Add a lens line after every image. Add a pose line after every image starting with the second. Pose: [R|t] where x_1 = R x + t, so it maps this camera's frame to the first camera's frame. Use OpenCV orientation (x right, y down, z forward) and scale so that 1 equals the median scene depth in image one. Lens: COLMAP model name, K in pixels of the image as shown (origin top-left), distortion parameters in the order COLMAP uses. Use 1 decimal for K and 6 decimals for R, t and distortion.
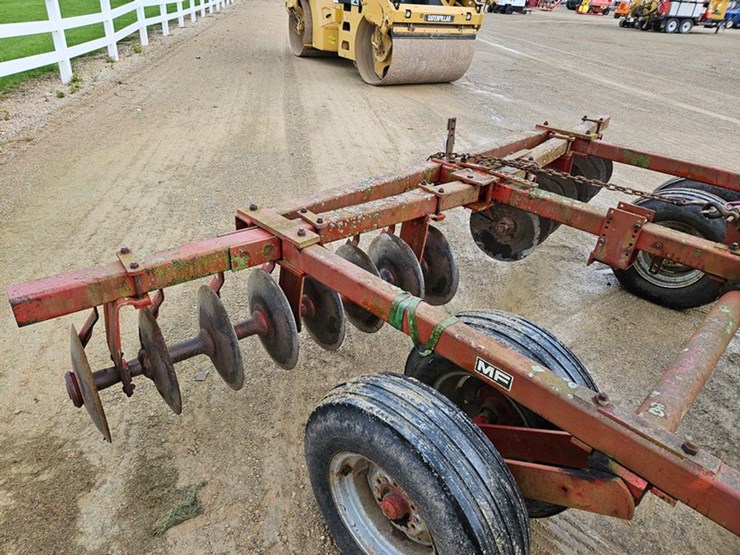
lens RADIAL K [[493.2, 0, 360.4], [0, 493.2, 273.7], [0, 0, 1]] dist [0.070504, -0.056287]
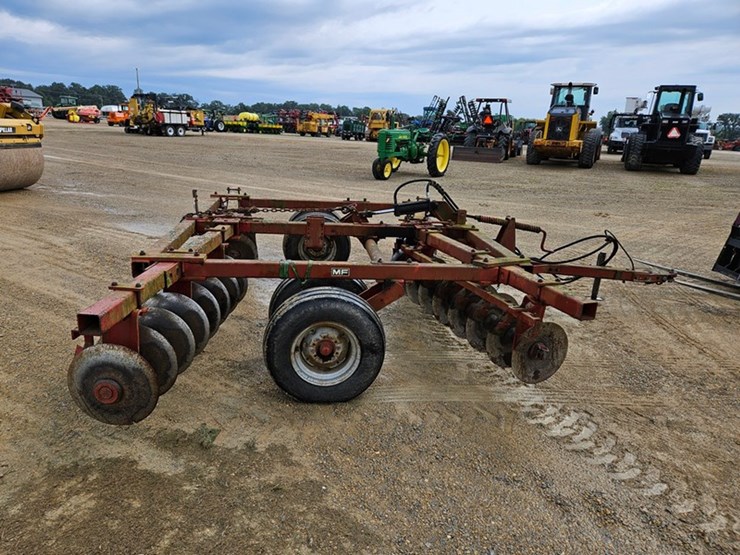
lens RADIAL K [[493.2, 0, 357.7], [0, 493.2, 279.4], [0, 0, 1]] dist [0.070504, -0.056287]
pose [[0.631519, -0.256061, 0.731858, -0.537201], [0.377477, 0.926017, -0.001731, 0.105250], [-0.677270, 0.277353, 0.681455, -0.237583]]
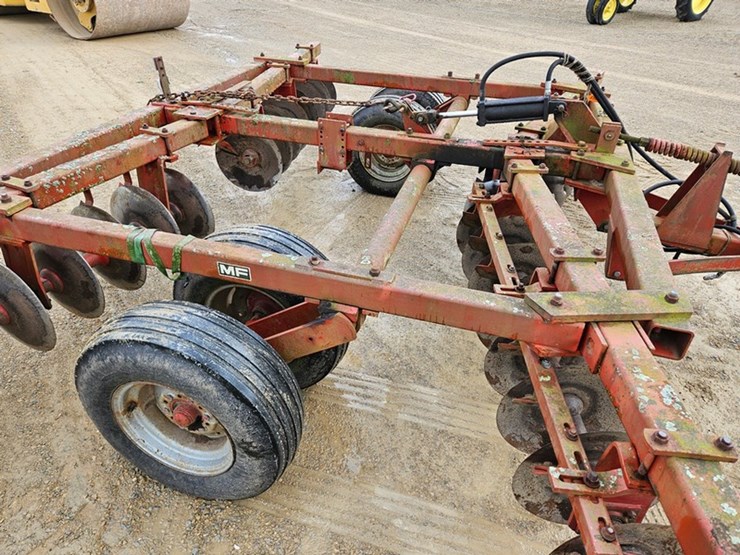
lens RADIAL K [[493.2, 0, 372.3], [0, 493.2, 272.8], [0, 0, 1]] dist [0.070504, -0.056287]
pose [[0.877981, -0.295602, 0.376523, 0.045441], [0.260338, 0.954924, 0.142636, 0.048685], [-0.401714, -0.027208, 0.915361, -0.069253]]
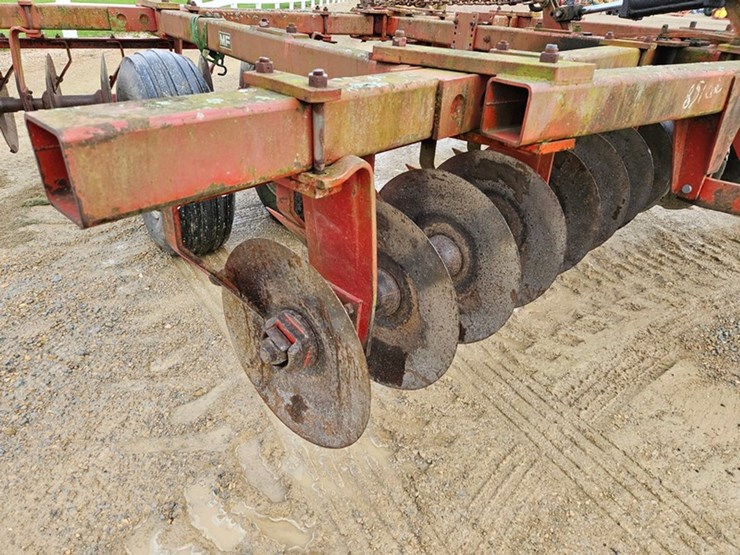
lens RADIAL K [[493.2, 0, 364.9], [0, 493.2, 282.2], [0, 0, 1]] dist [0.070504, -0.056287]
pose [[0.978954, 0.093232, -0.181543, 0.357205], [-0.094931, 0.995484, -0.000673, 0.308183], [0.180660, 0.017892, 0.983383, -0.072257]]
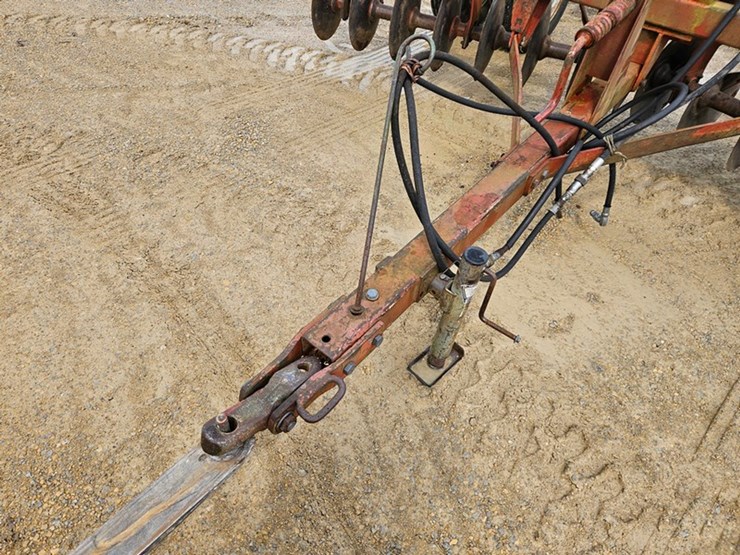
lens RADIAL K [[493.2, 0, 352.9], [0, 493.2, 288.3], [0, 0, 1]] dist [0.070504, -0.056287]
pose [[0.070281, 0.686626, -0.723605, 1.201845], [-0.550008, 0.631845, 0.546135, 0.172256], [0.832197, 0.359606, 0.422056, 0.030550]]
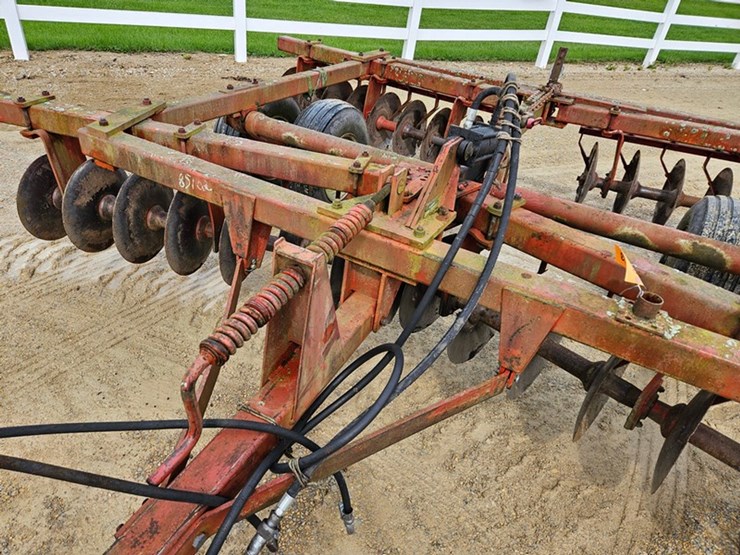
lens RADIAL K [[493.2, 0, 359.1], [0, 493.2, 278.9], [0, 0, 1]] dist [0.070504, -0.056287]
pose [[0.262679, 0.512897, -0.817274, 0.991562], [-0.549442, 0.775789, 0.310266, -0.003342], [0.793167, 0.367544, 0.485591, 0.212460]]
